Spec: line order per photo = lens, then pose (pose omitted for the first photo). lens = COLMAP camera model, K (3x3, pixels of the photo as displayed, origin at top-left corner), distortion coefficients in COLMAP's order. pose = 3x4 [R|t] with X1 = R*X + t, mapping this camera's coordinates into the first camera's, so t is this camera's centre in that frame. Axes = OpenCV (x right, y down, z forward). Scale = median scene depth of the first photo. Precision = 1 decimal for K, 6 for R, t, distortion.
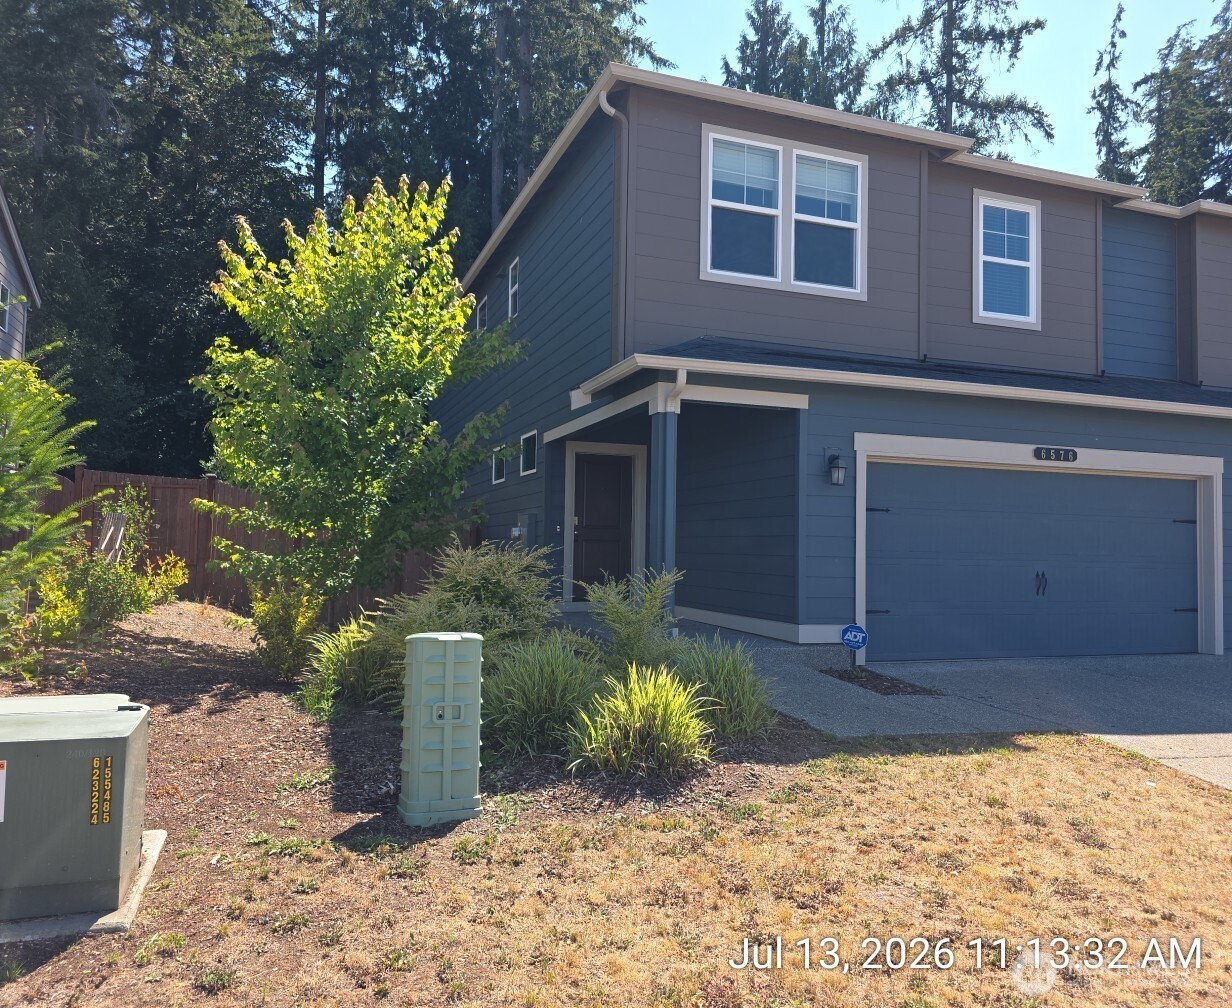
lens RADIAL K [[909.6, 0, 648.3], [0, 909.6, 500.0], [0, 0, 1]] dist [0.061272, -0.044965]
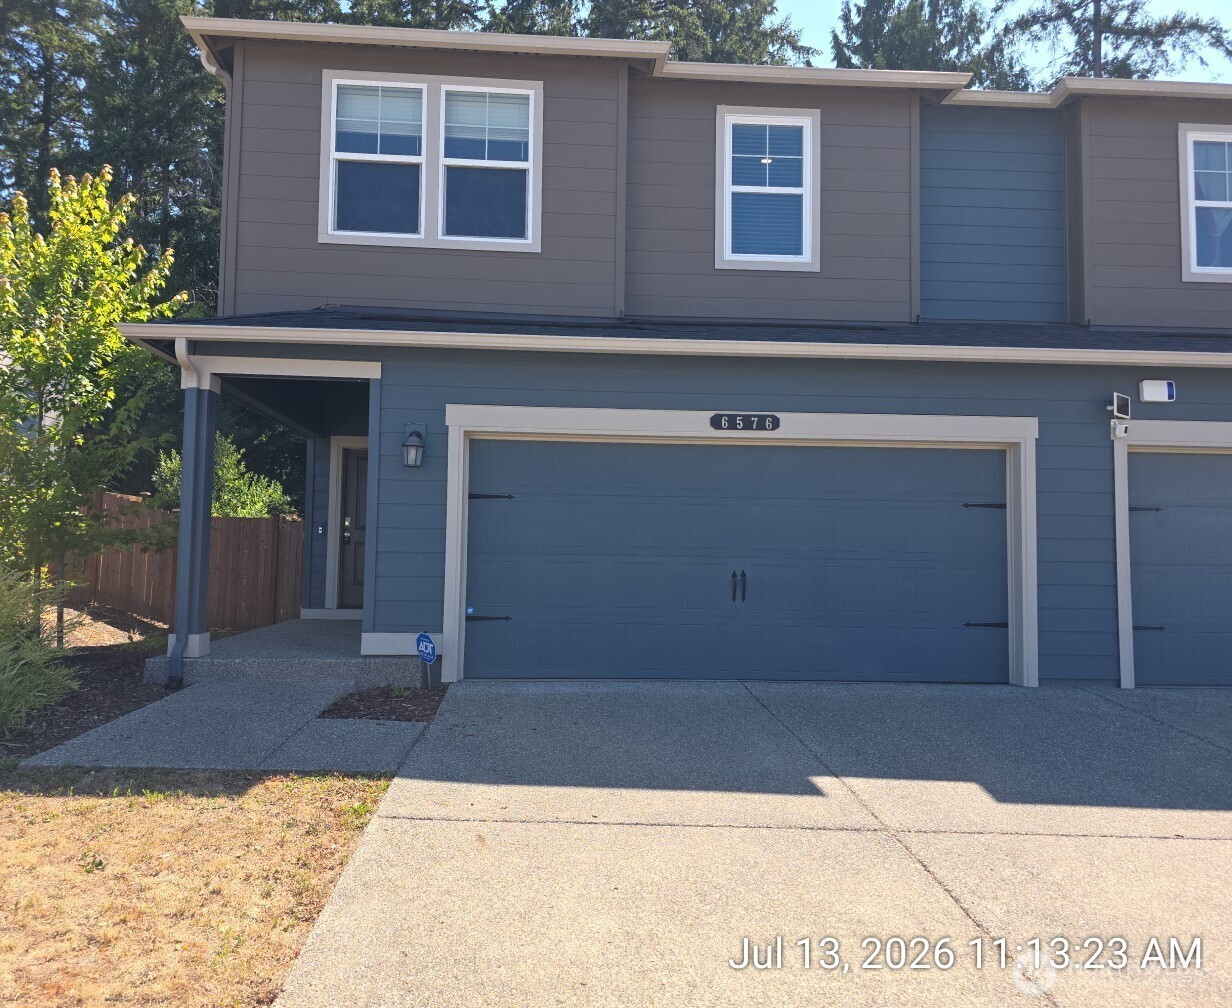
lens RADIAL K [[909.6, 0, 608.3], [0, 909.6, 499.6], [0, 0, 1]] dist [0.061272, -0.044965]
pose [[0.955322, -0.023547, -0.294627, 0.540083], [0.018252, 0.999619, -0.020707, 0.029784], [0.295003, 0.014404, 0.955388, 0.213478]]
